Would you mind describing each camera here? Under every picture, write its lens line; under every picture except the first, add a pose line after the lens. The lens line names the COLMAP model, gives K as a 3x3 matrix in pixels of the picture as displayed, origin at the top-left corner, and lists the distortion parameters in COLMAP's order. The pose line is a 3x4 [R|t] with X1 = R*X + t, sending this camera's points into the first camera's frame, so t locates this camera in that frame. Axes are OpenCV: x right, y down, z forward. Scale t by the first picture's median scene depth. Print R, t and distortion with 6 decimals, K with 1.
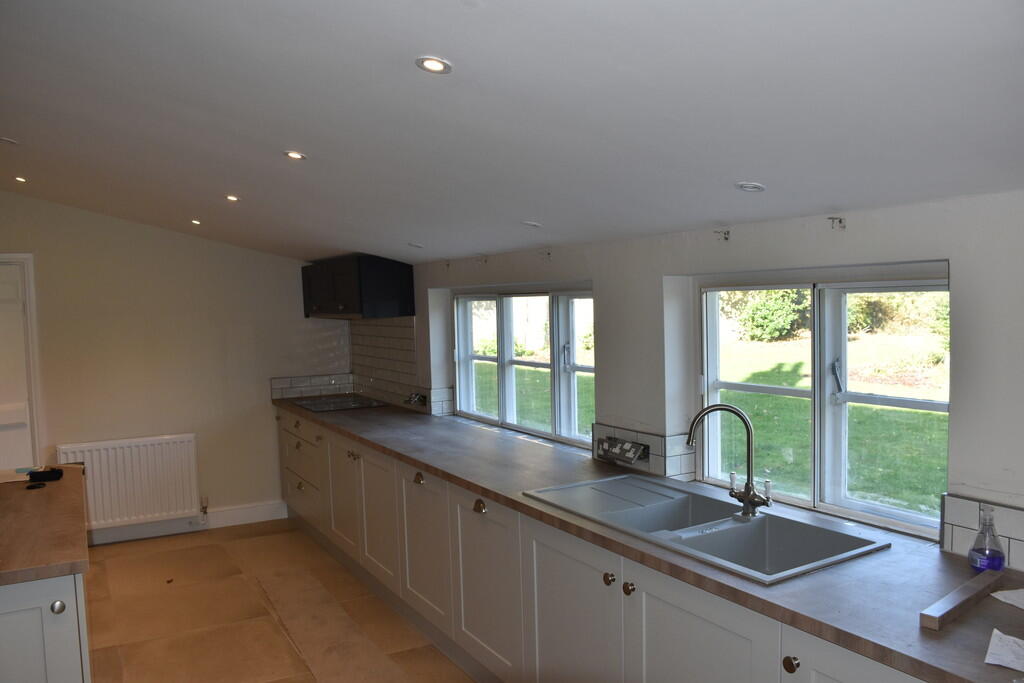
lens RADIAL K [[802.6, 0, 512.0], [0, 802.6, 341.5], [0, 0, 1]] dist [-0.135967, 0.075726]
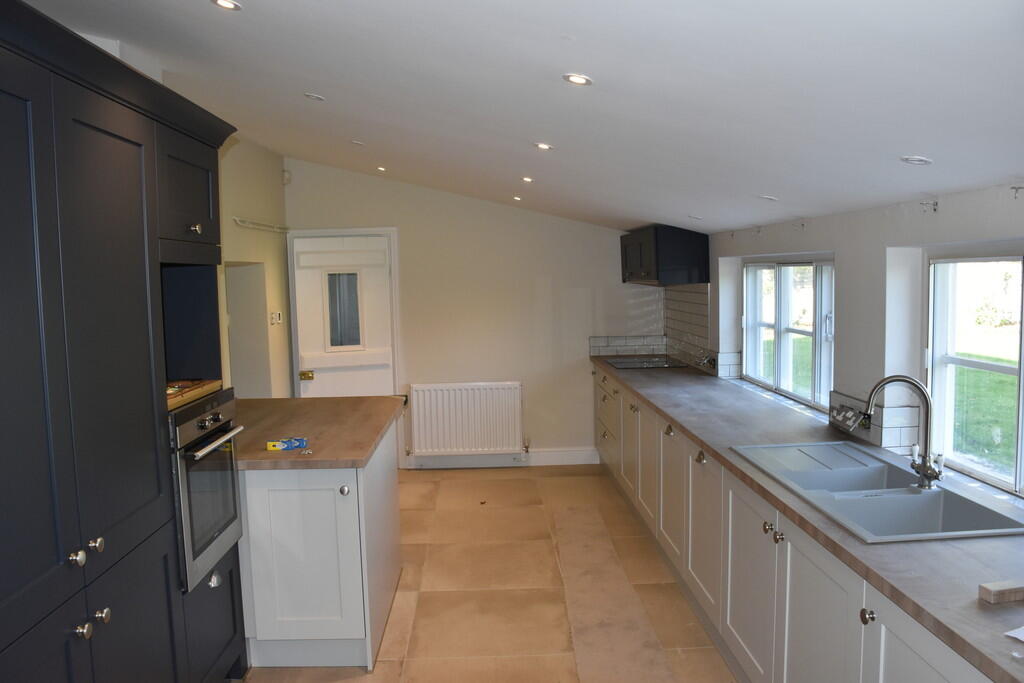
lens RADIAL K [[802.6, 0, 512.0], [0, 802.6, 341.5], [0, 0, 1]] dist [-0.135967, 0.075726]
pose [[0.887424, 0.046479, -0.458605, 0.148499], [-0.026657, 0.998413, 0.049606, -0.000110], [0.460183, -0.031796, 0.887254, -0.057602]]
